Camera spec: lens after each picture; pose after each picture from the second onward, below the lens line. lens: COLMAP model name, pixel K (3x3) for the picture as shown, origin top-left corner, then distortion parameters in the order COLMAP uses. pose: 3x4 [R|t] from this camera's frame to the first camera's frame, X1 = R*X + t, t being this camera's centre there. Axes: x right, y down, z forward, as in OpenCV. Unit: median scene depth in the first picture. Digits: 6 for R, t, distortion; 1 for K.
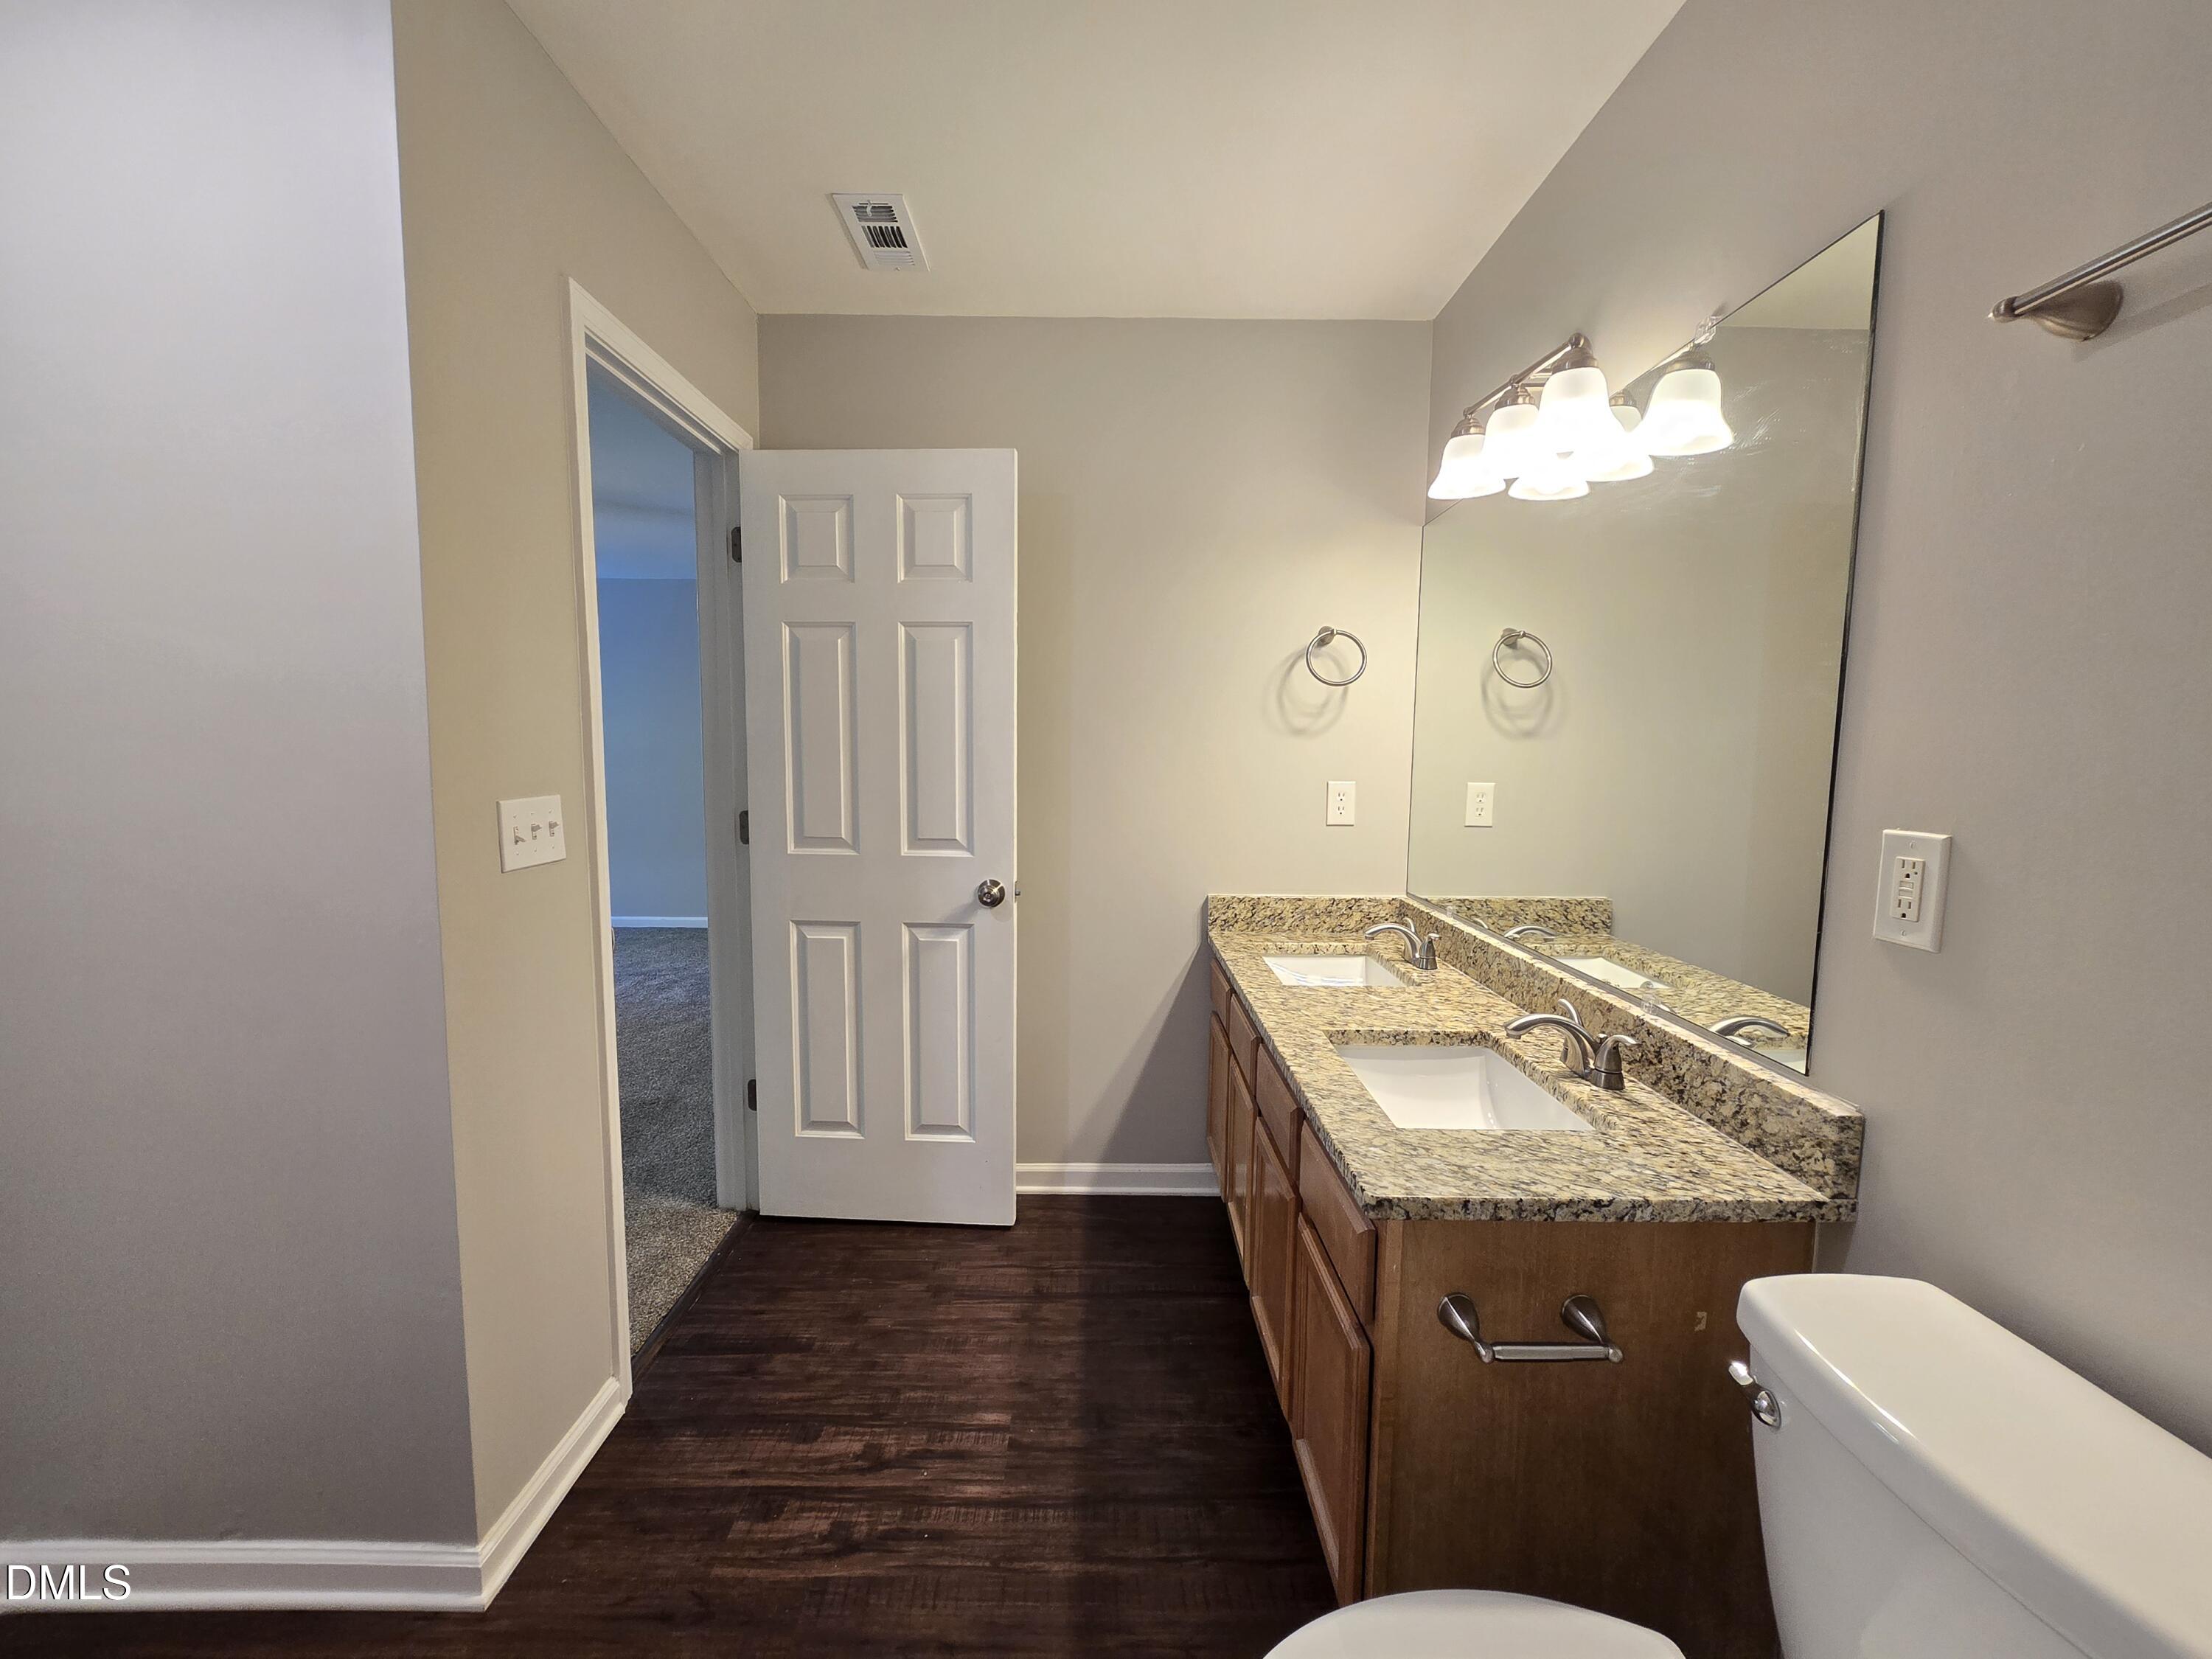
lens RADIAL K [[910.3, 0, 1100.0], [0, 910.3, 832.9], [0, 0, 1]] dist [-0.001235, 0.000149]
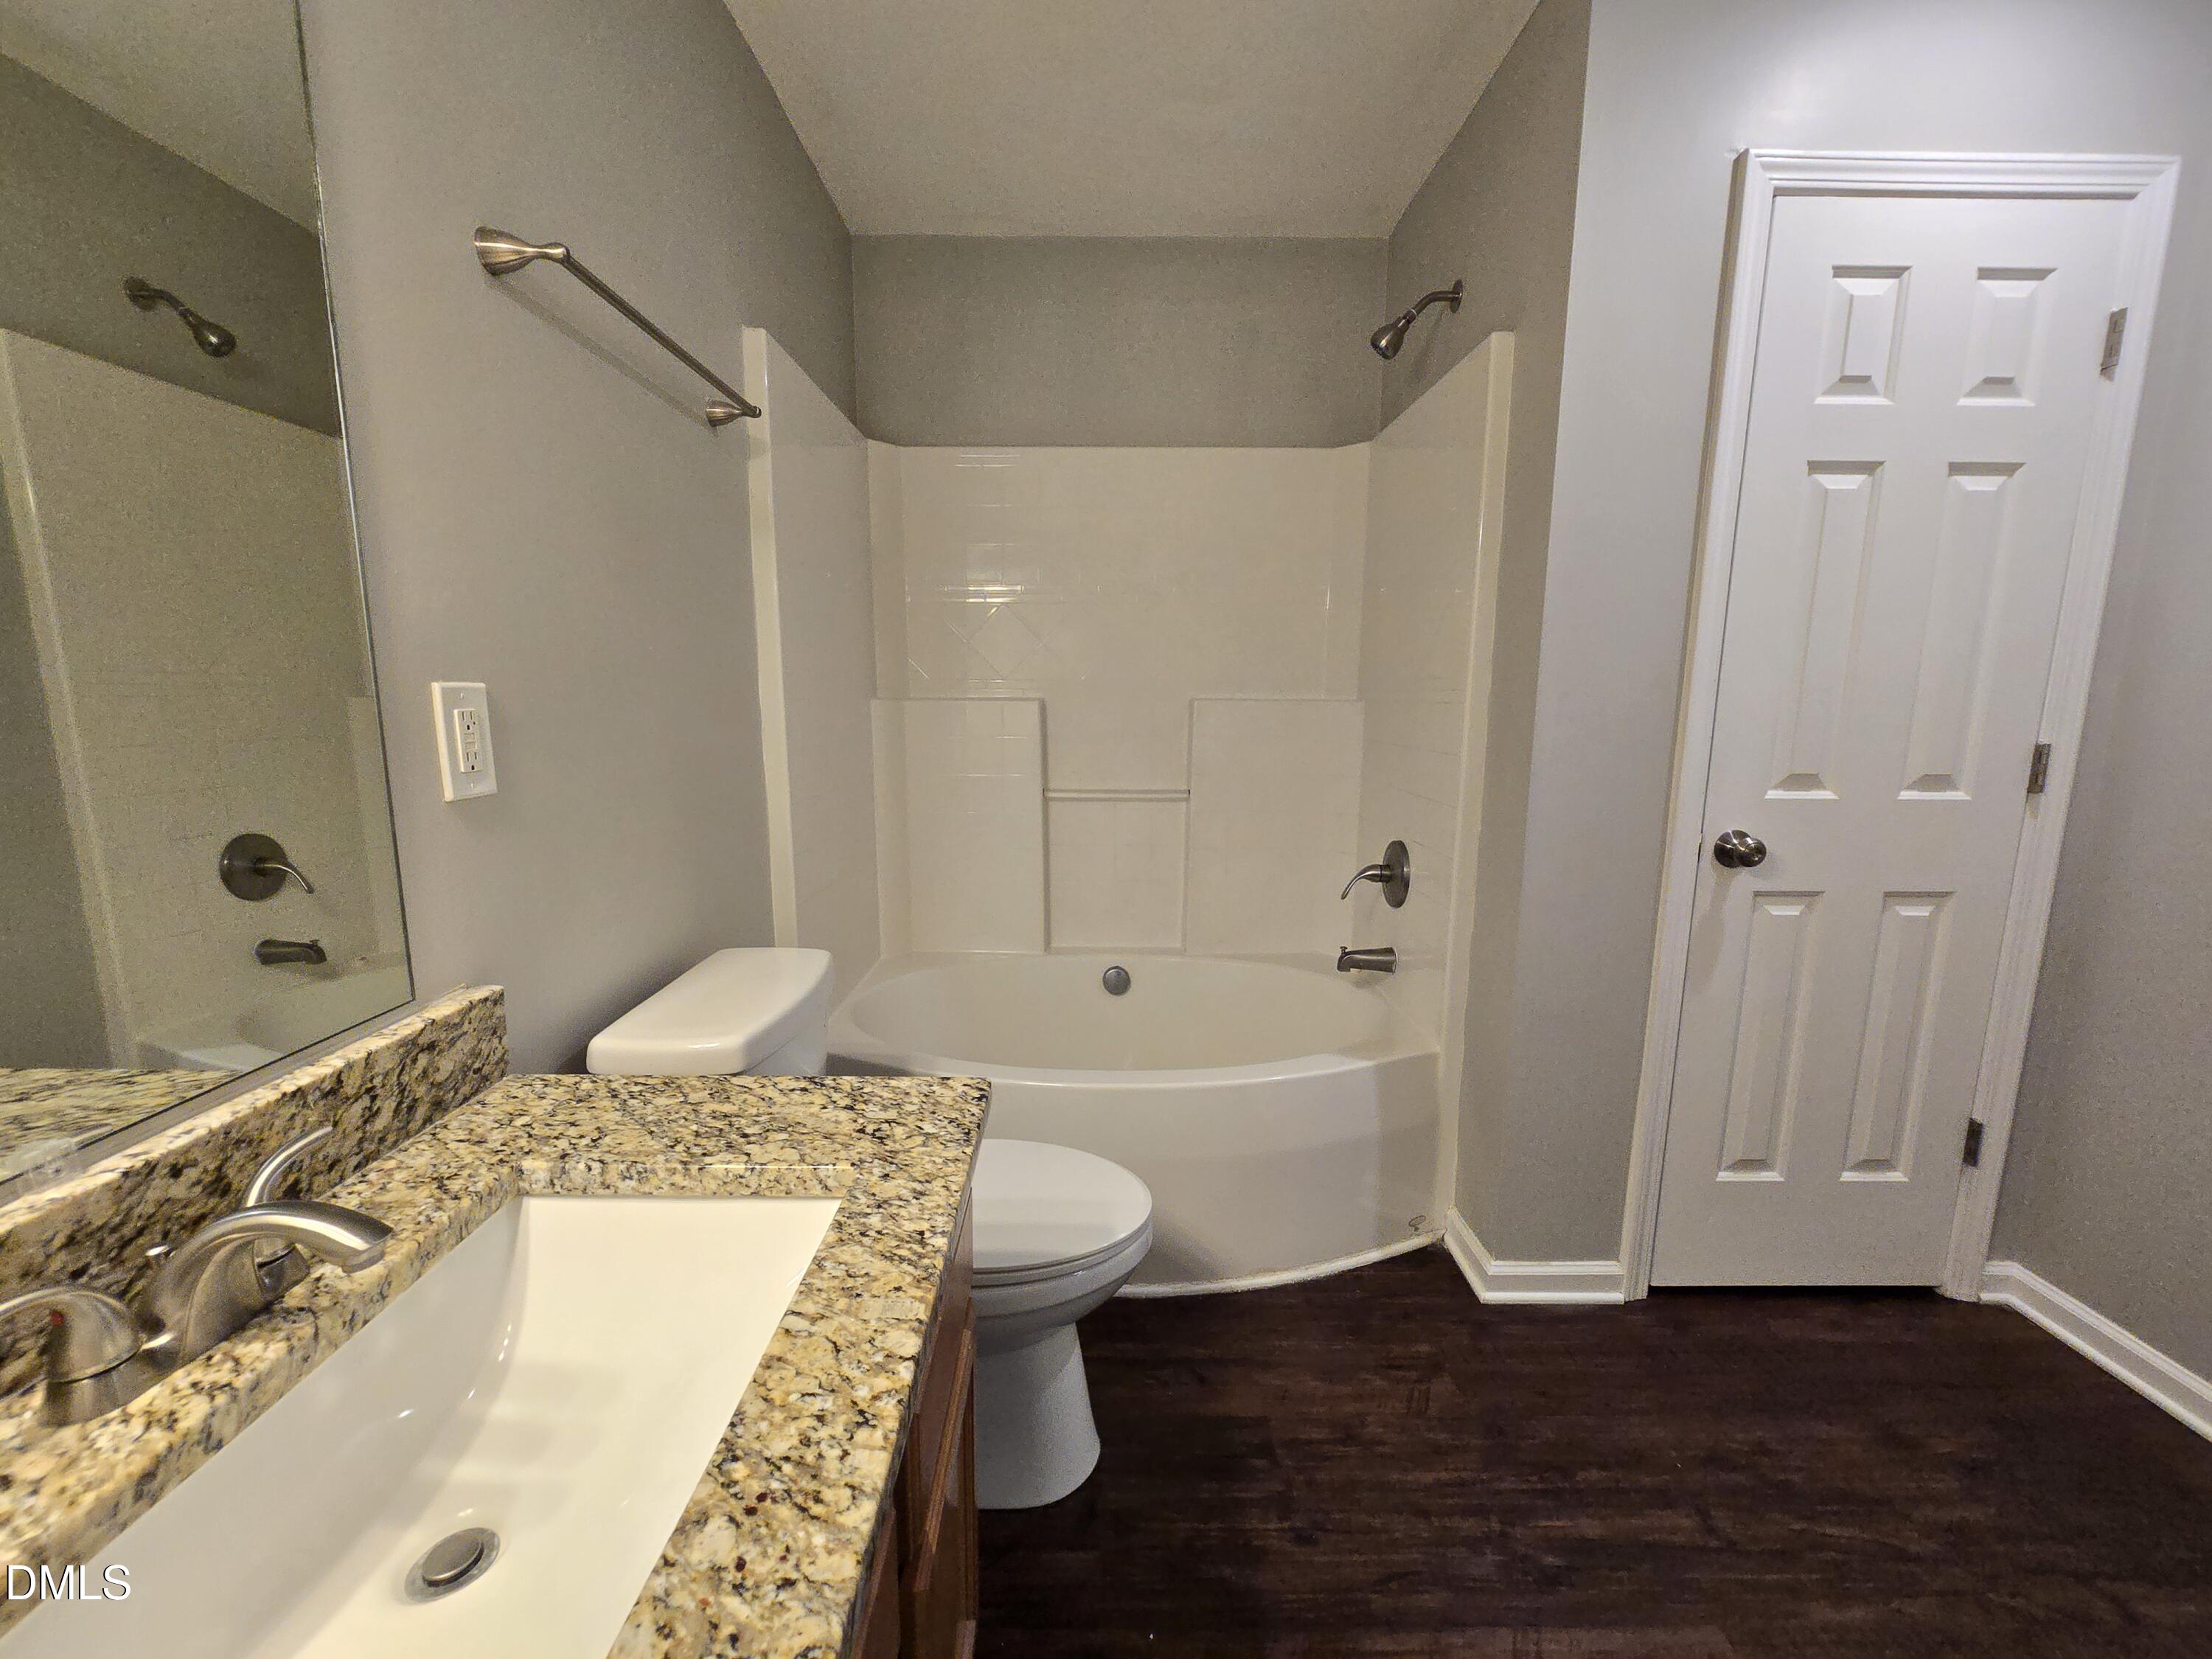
lens RADIAL K [[910.3, 0, 1100.0], [0, 910.3, 832.9], [0, 0, 1]] dist [-0.001235, 0.000149]
pose [[-0.999852, -0.016651, -0.004322, 0.163726], [-0.017201, 0.970489, 0.240532, -0.075180], [0.000189, 0.240570, -0.970632, 1.630587]]
